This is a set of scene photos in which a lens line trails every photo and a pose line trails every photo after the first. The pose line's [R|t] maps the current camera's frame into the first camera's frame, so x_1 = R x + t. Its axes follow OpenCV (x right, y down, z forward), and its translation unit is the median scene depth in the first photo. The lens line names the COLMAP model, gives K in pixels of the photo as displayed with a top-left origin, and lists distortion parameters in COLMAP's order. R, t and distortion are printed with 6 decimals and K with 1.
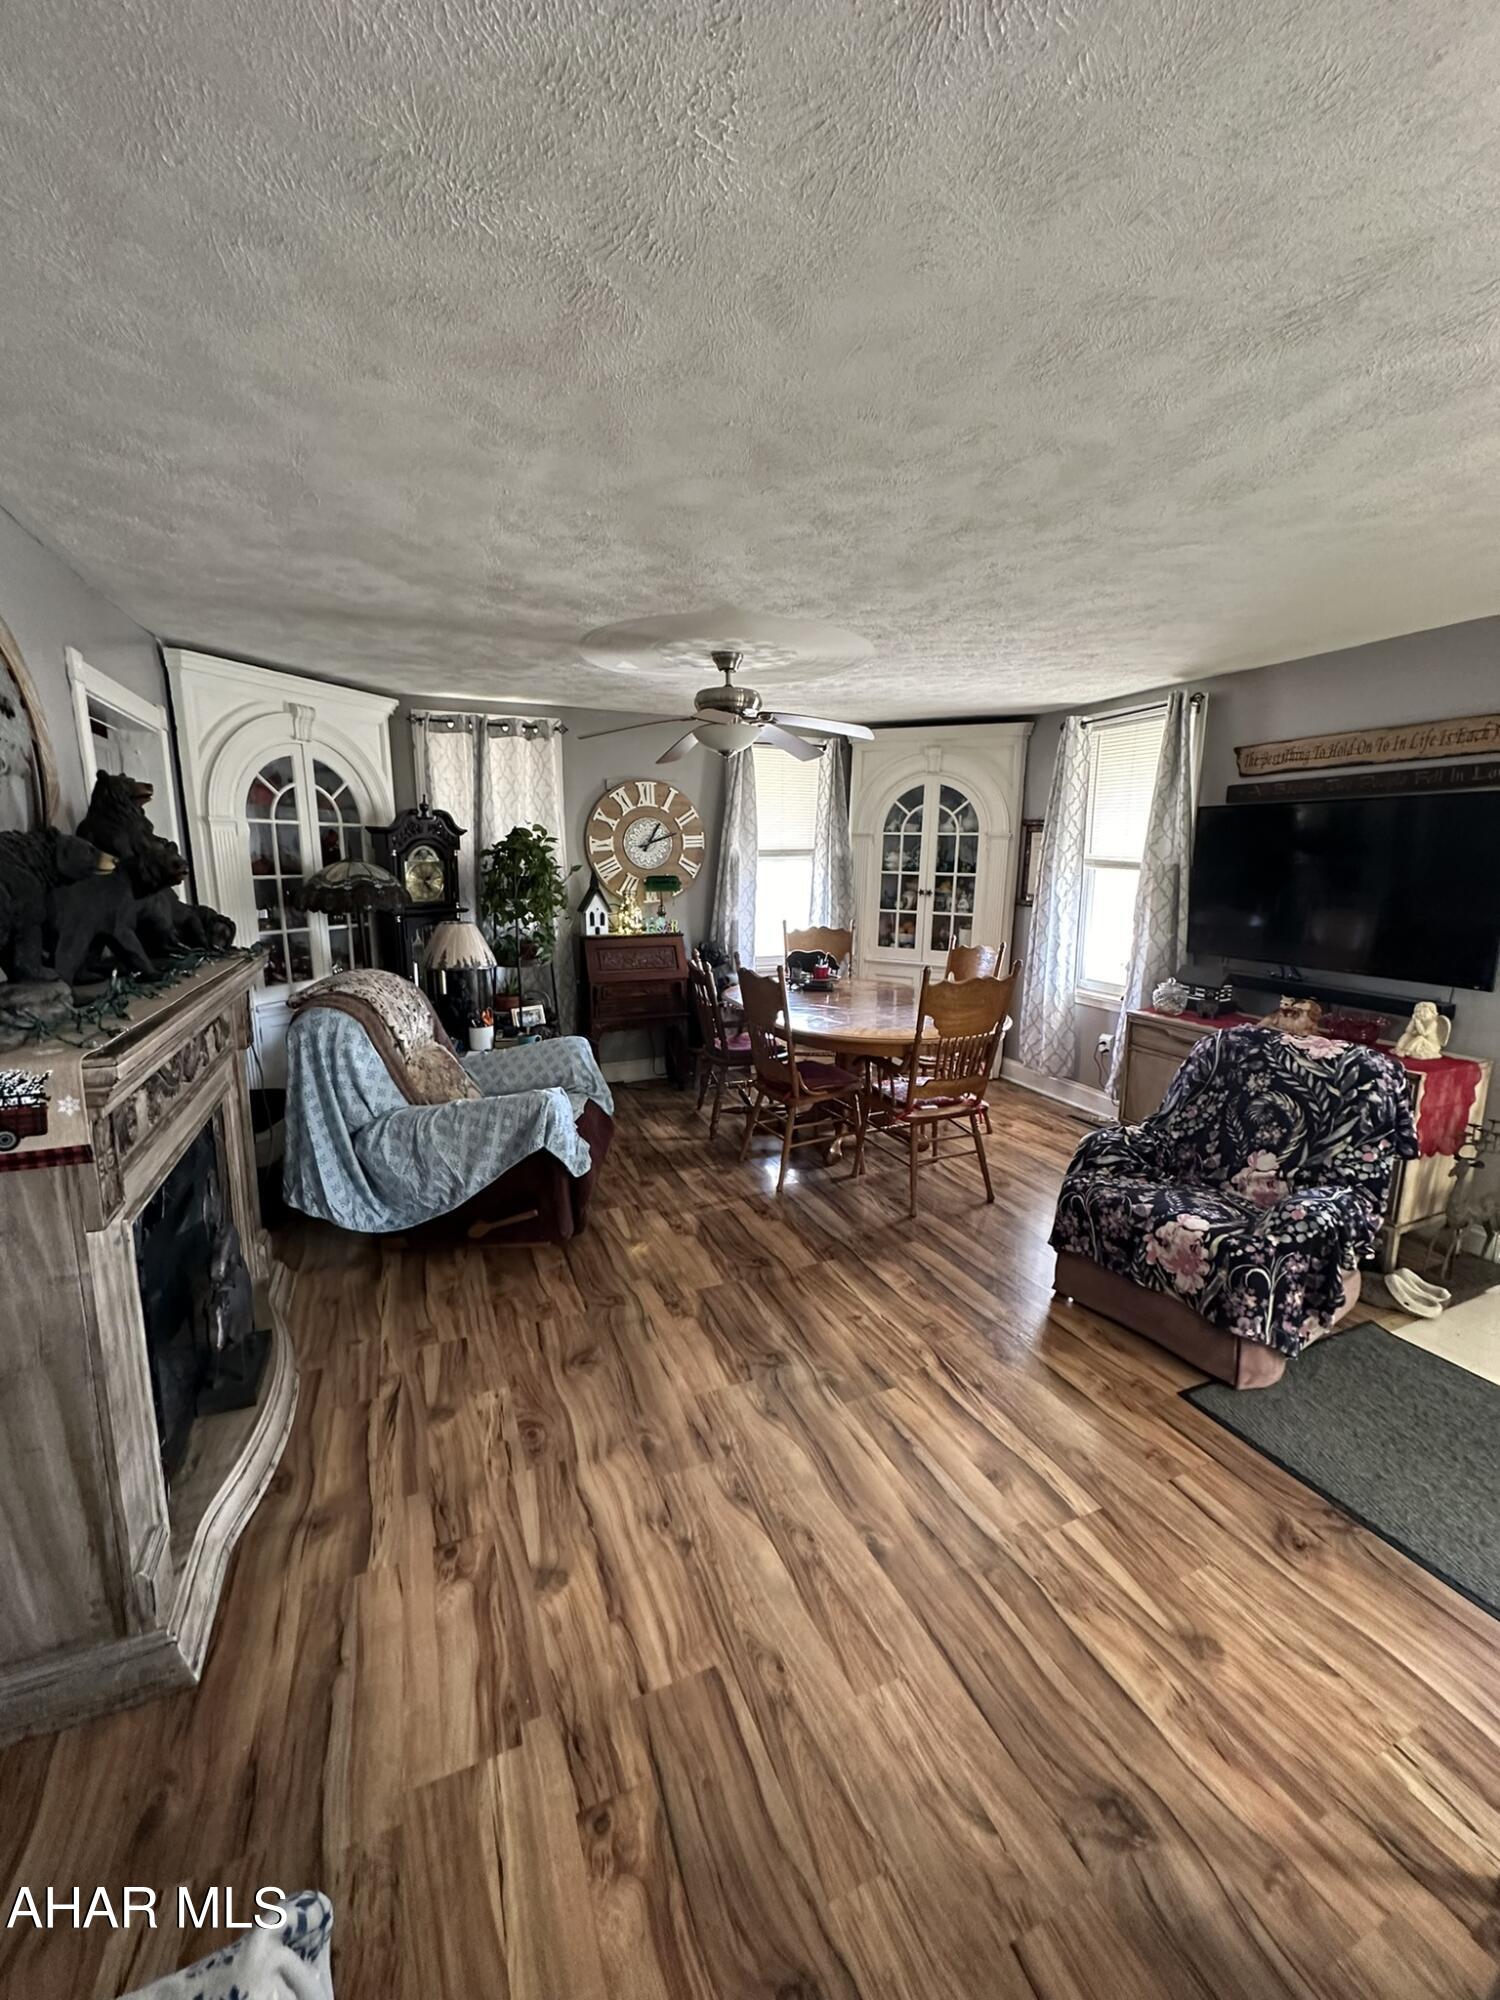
lens RADIAL K [[795.3, 0, 747.0], [0, 795.3, 1001.2], [0, 0, 1]] dist [-0.002828, 0.000714]
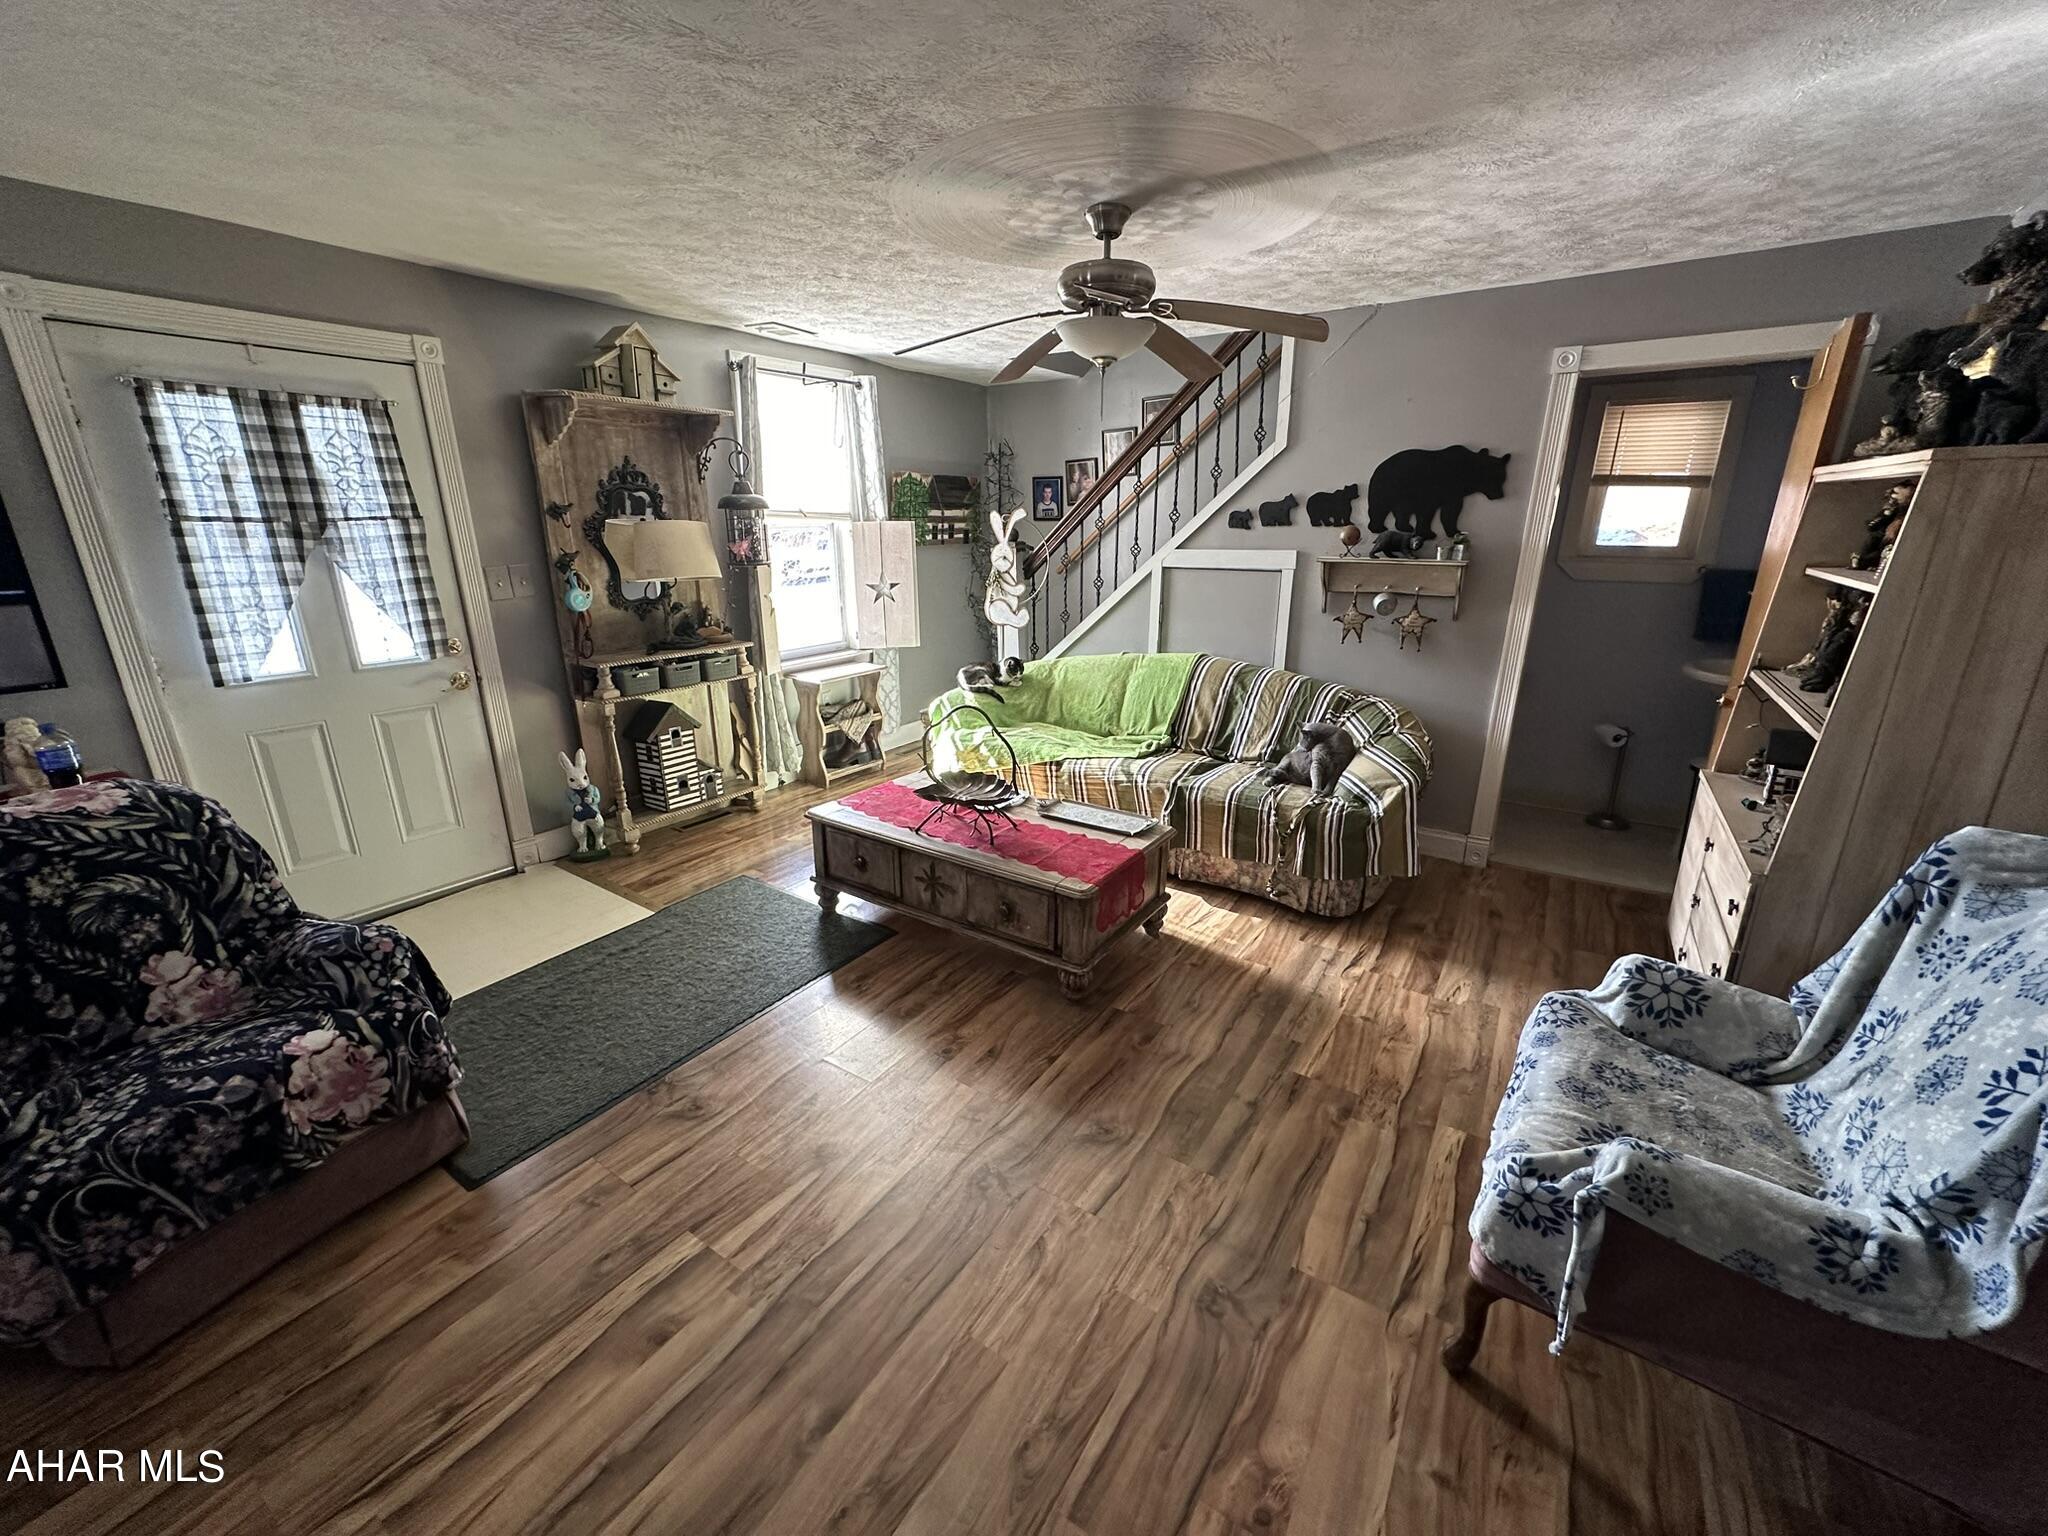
lens RADIAL K [[814.3, 0, 1023.8], [0, 814.3, 769.4], [0, 0, 1]] dist [-0.002828, 0.000714]
pose [[-0.548356, -0.254463, 0.796589, -0.304633], [0.153183, 0.905895, 0.394828, -0.131674], [-0.822095, 0.338530, -0.457774, 0.720421]]
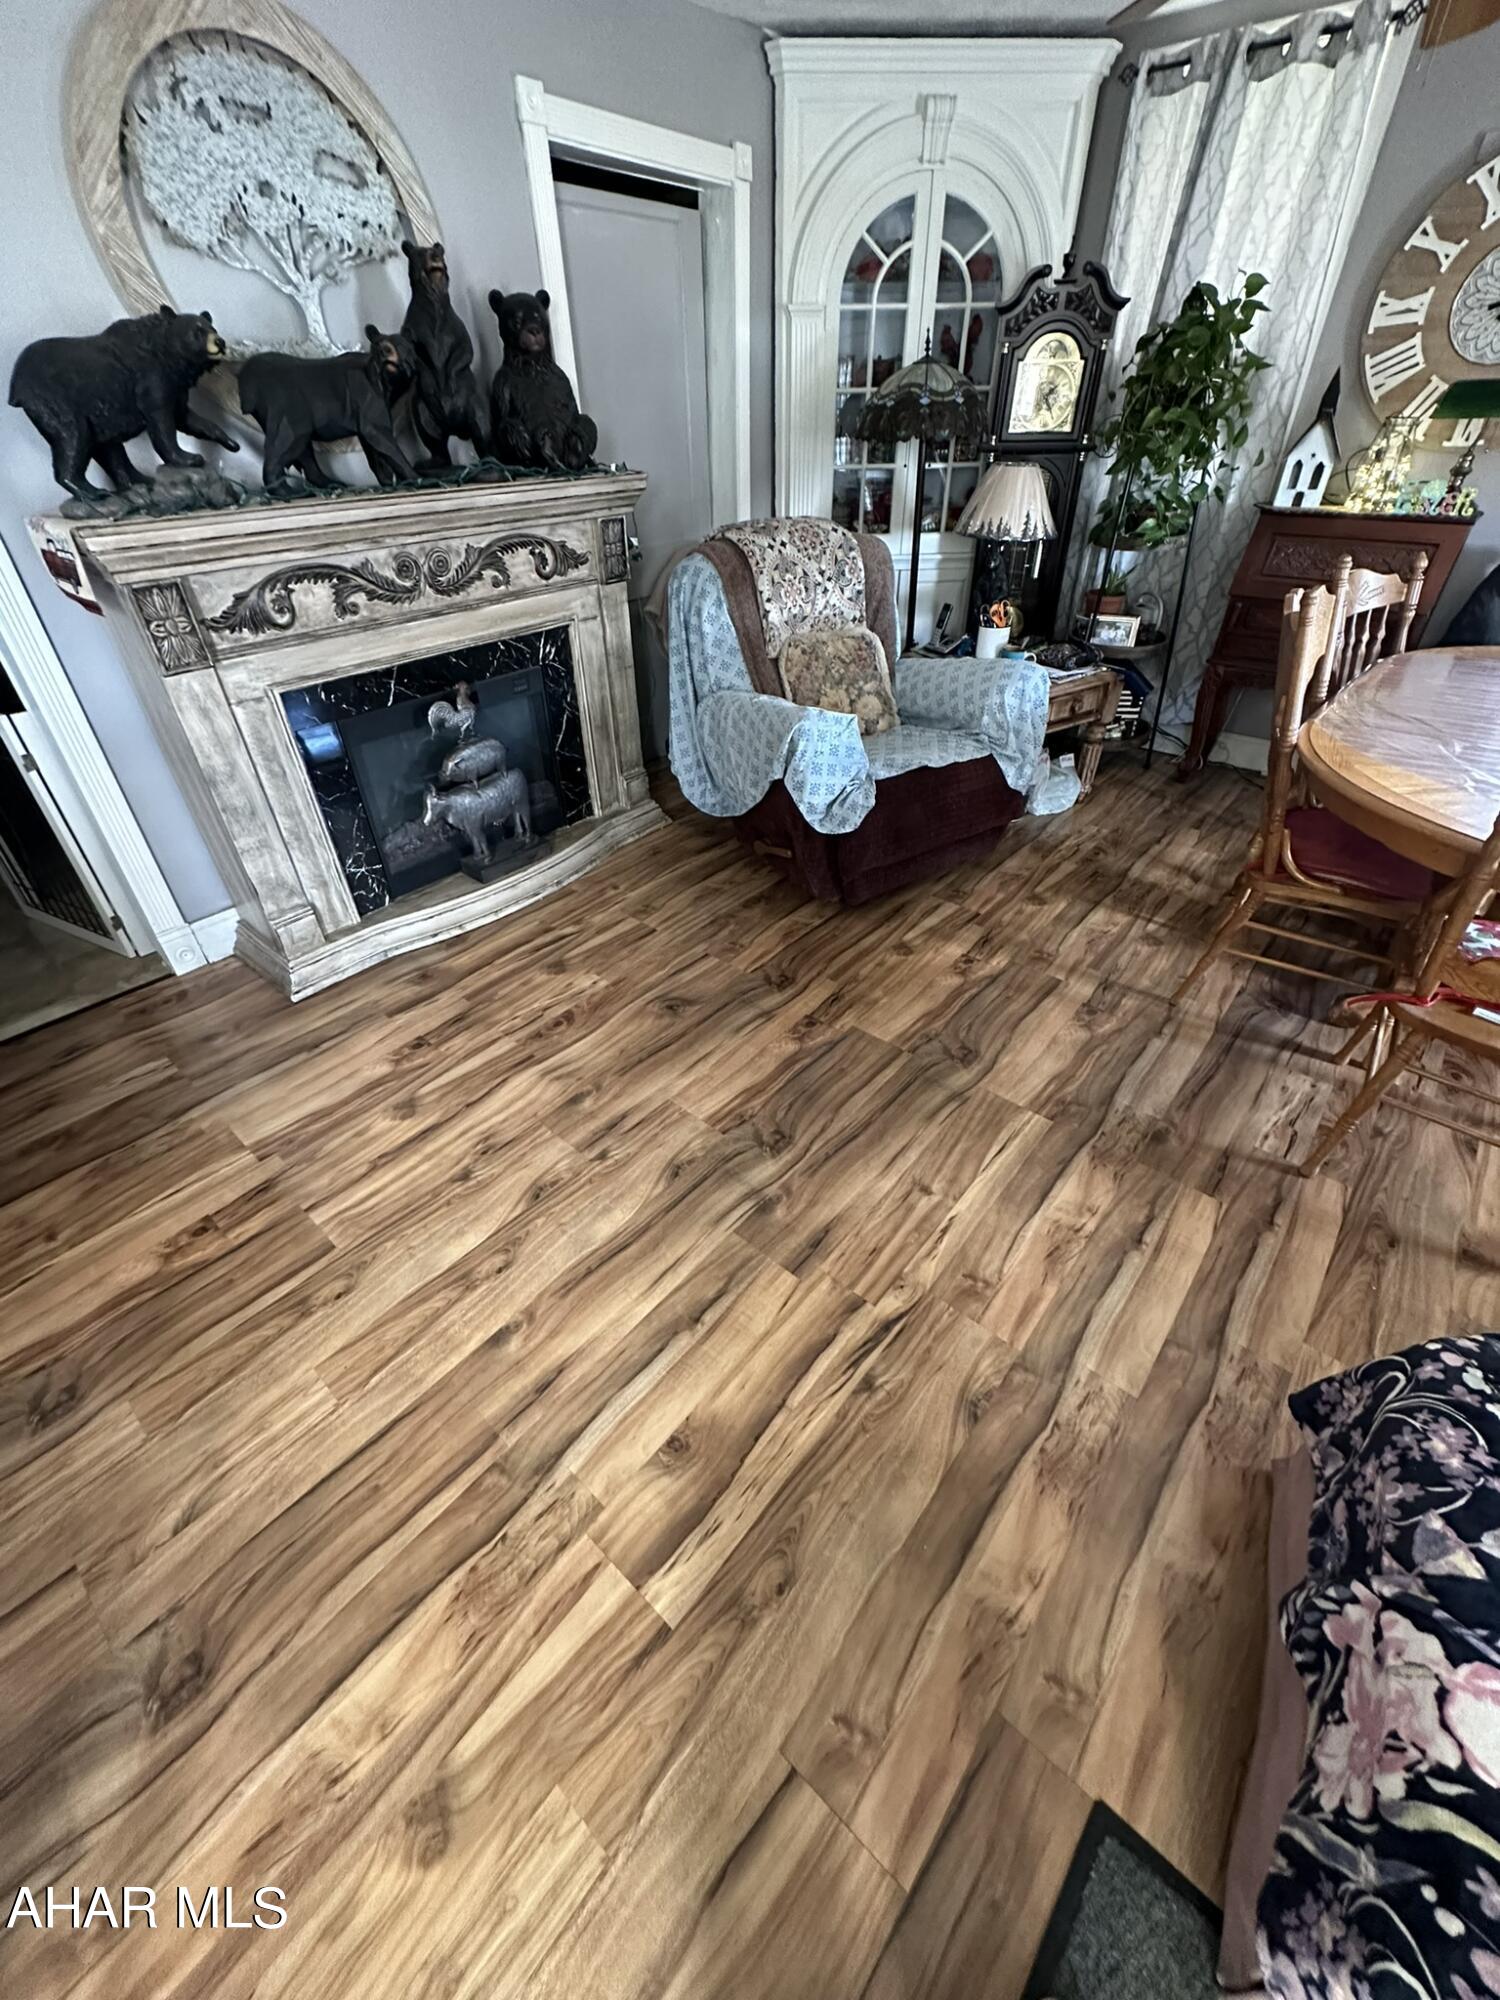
lens RADIAL K [[795.3, 0, 745.9], [0, 795.3, 1000.2], [0, 0, 1]] dist [-0.002828, 0.000714]
pose [[0.442622, 0.529553, -0.723643, 0.505730], [-0.140547, 0.837995, 0.527267, -0.060618], [0.885625, -0.131674, 0.445342, 0.655839]]
